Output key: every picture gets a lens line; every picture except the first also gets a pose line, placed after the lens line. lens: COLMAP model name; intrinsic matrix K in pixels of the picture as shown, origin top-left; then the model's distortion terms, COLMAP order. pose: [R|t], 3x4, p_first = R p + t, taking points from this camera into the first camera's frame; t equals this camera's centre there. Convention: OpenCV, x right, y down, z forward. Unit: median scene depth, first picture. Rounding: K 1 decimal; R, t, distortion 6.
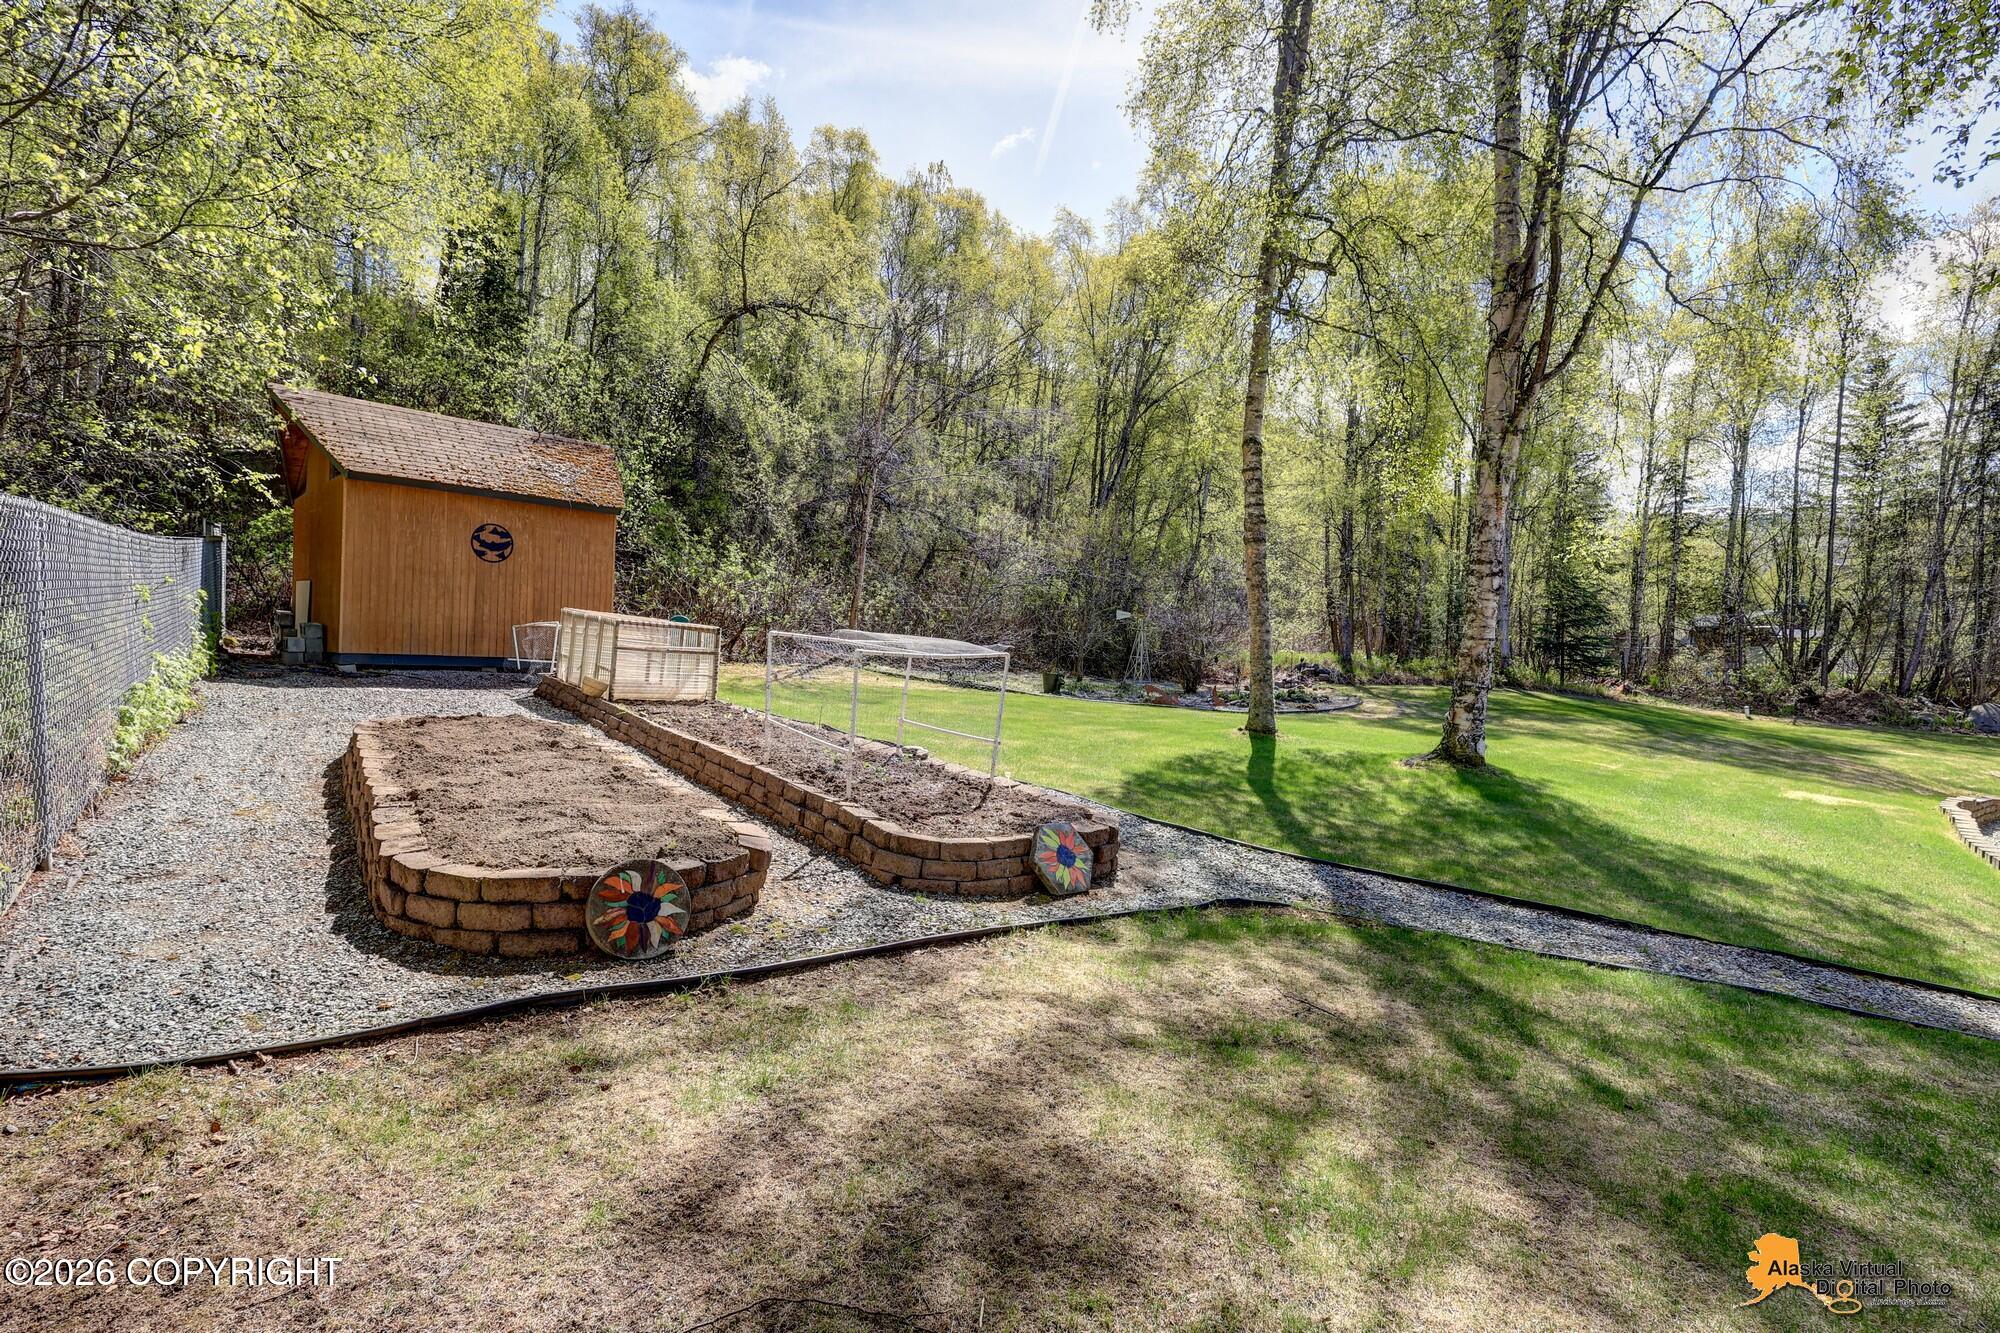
lens RADIAL K [[906.9, 0, 1009.2], [0, 906.9, 651.5], [0, 0, 1]] dist [-0.000374, 0.000512]
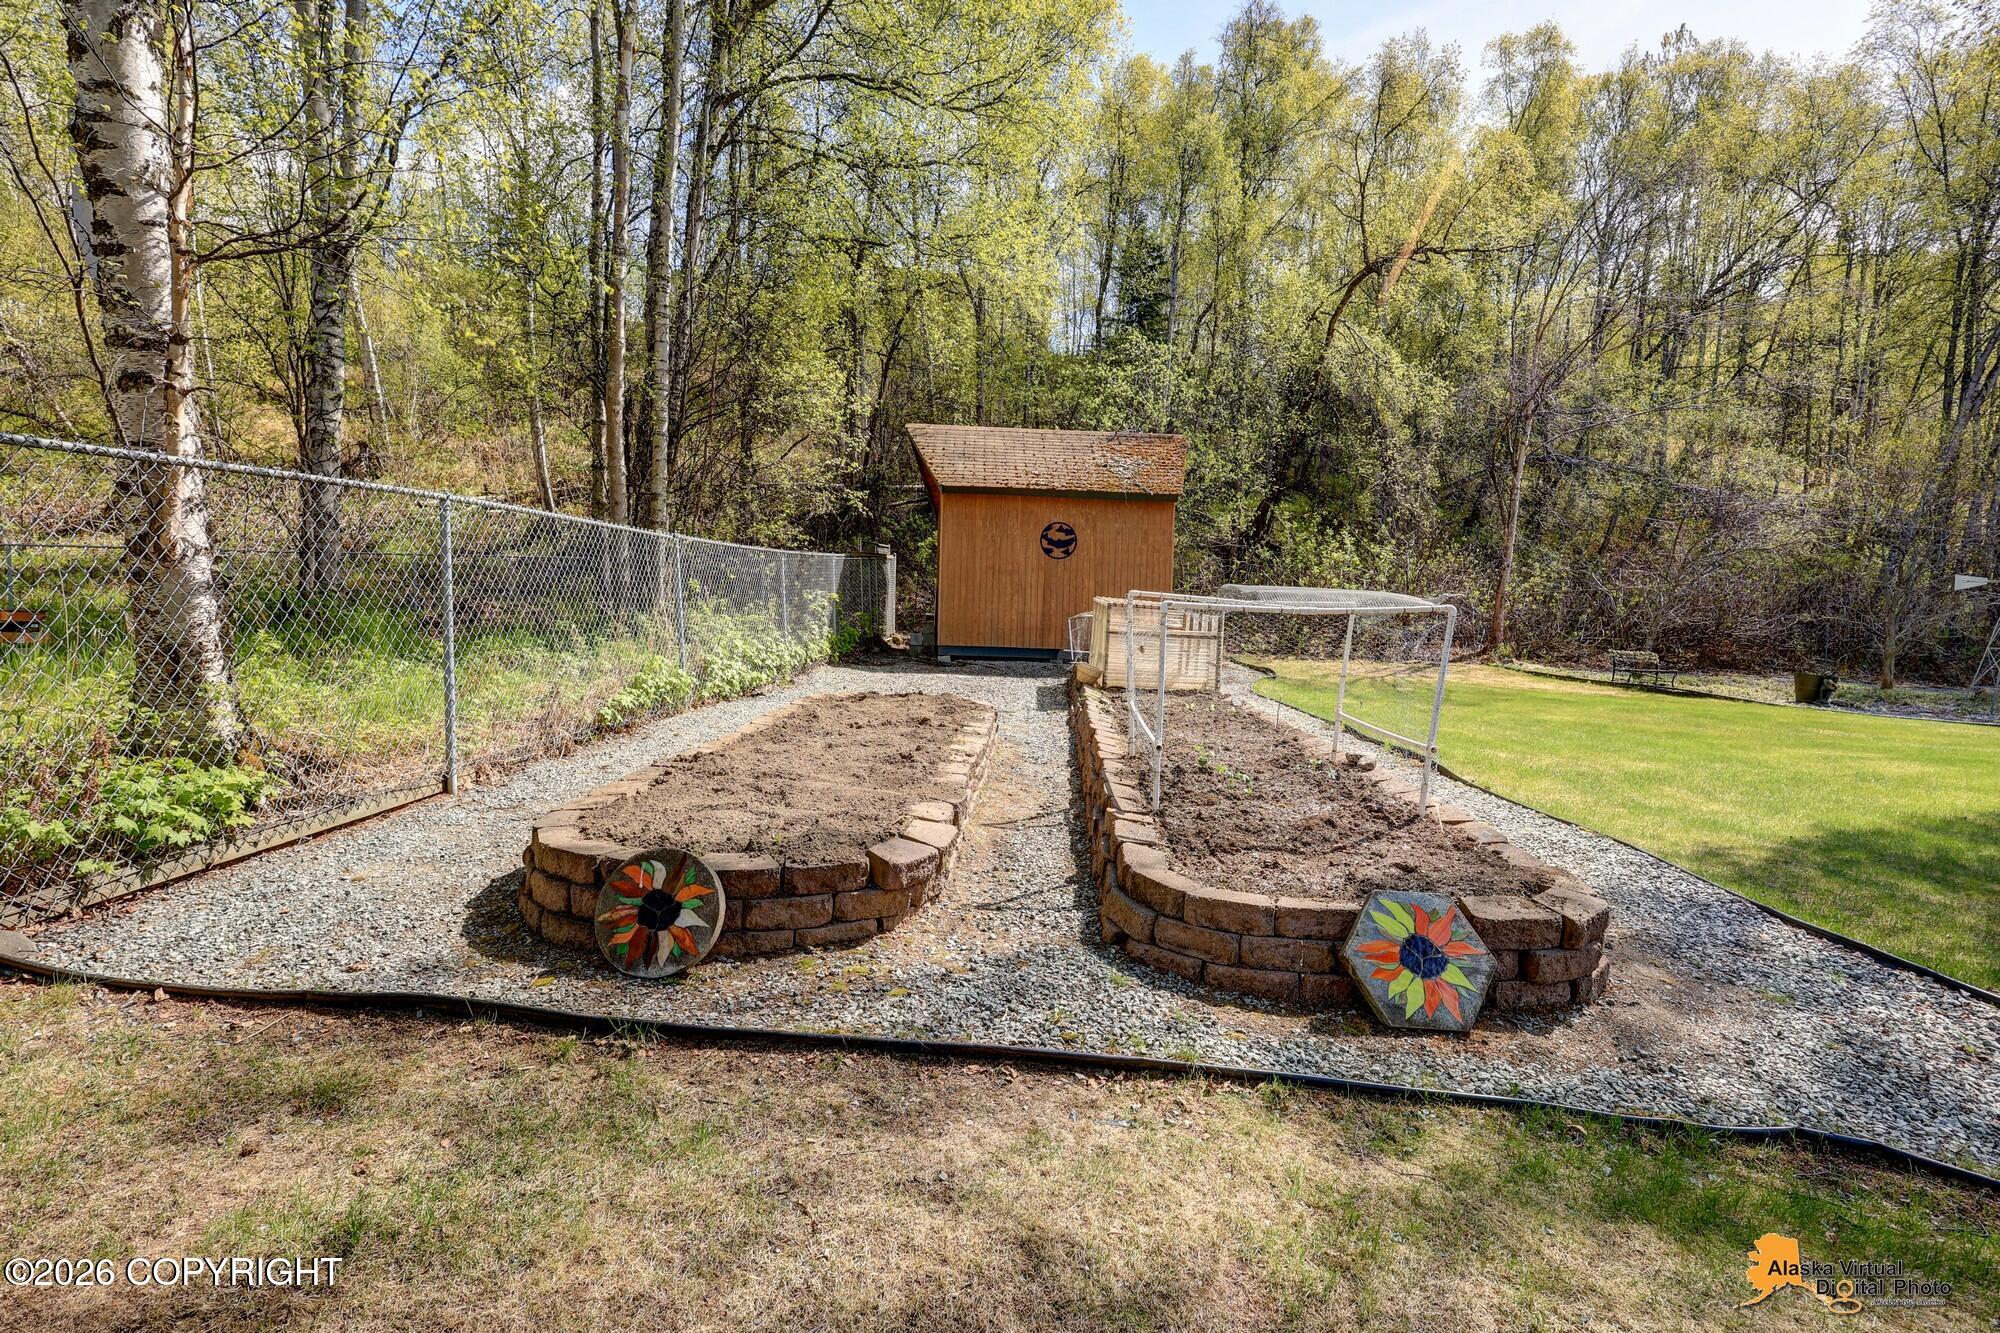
lens RADIAL K [[921.4, 0, 995.1], [0, 921.4, 663.6], [0, 0, 1]] dist [0.000224, -0.000150]
pose [[0.747614, 0.000075, -0.664133, 0.172772], [0.004546, 0.999976, 0.005231, 0.034796], [0.664117, -0.006930, 0.747596, 0.309540]]
